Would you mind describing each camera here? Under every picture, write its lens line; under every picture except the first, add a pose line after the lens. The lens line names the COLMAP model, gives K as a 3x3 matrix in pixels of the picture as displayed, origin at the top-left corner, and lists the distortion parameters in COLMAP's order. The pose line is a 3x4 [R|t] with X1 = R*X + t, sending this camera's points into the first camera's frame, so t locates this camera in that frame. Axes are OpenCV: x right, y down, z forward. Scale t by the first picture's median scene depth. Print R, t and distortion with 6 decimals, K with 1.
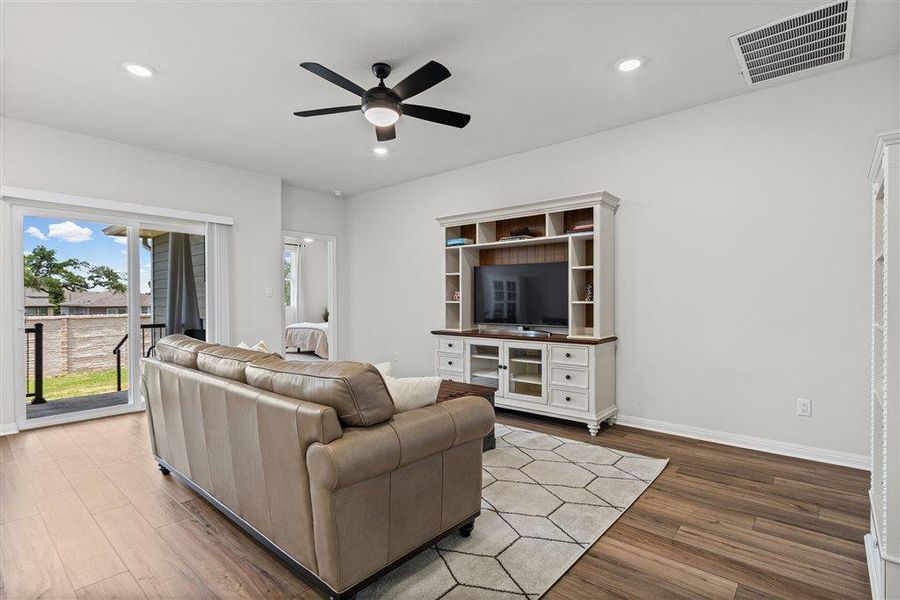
lens RADIAL K [[435.8, 0, 442.9], [0, 435.8, 303.0], [0, 0, 1]] dist [0.001750, 0.000326]
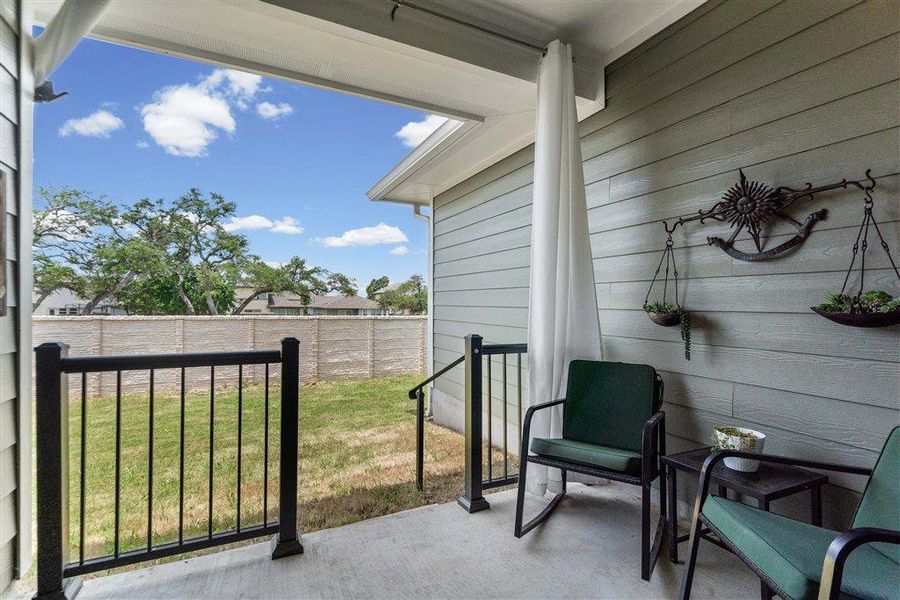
lens RADIAL K [[413.5, 0, 444.7], [0, 413.5, 311.0], [0, 0, 1]] dist [0.000267, 0.000457]
pose [[0.921712, 0.020347, -0.387341, -0.792639], [-0.019171, 0.999792, 0.006901, 0.021704], [0.387401, 0.001065, 0.921911, 0.861304]]
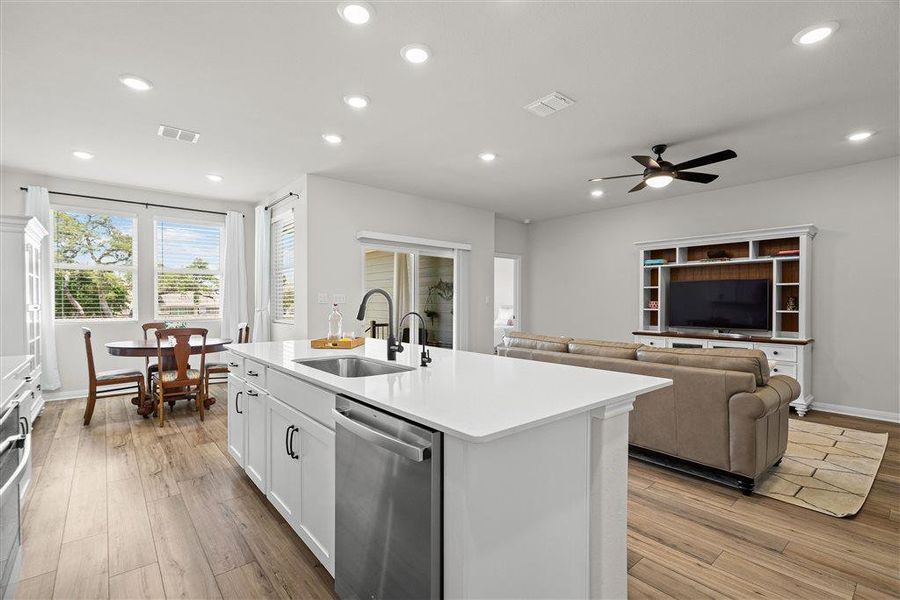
lens RADIAL K [[408.1, 0, 443.5], [0, 408.1, 304.7], [0, 0, 1]] dist [0.001290, 0.000292]
pose [[0.987669, 0.006766, -0.156413, -0.404660], [-0.007233, 0.999971, -0.002416, -0.009488], [0.156392, 0.003518, 0.987689, -0.278230]]
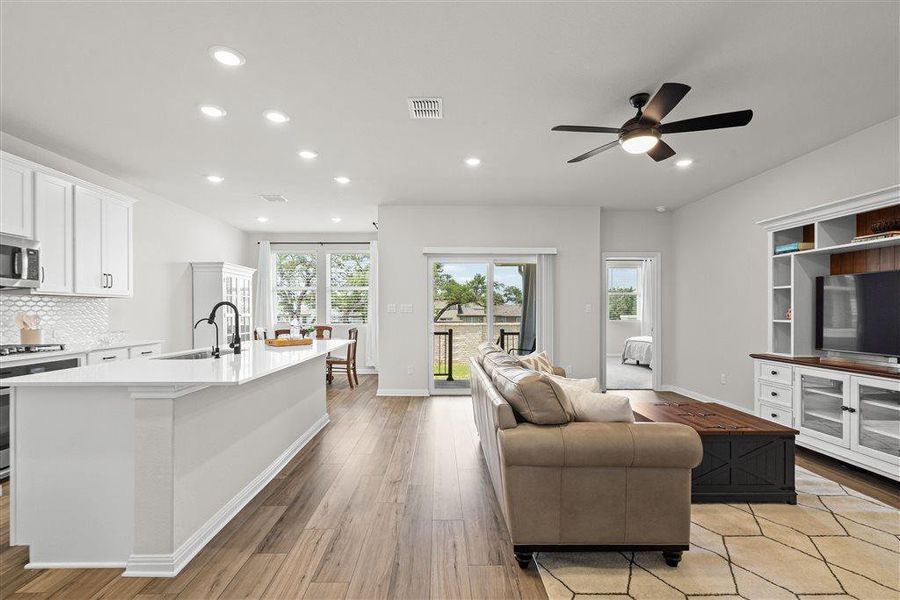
lens RADIAL K [[413.5, 0, 444.7], [0, 413.5, 311.0], [0, 0, 1]] dist [0.000267, 0.000457]
pose [[0.669297, 0.002606, -0.742990, 0.184849], [-0.008417, 0.999956, -0.004075, -0.013452], [0.742947, 0.008981, 0.669290, -0.002761]]
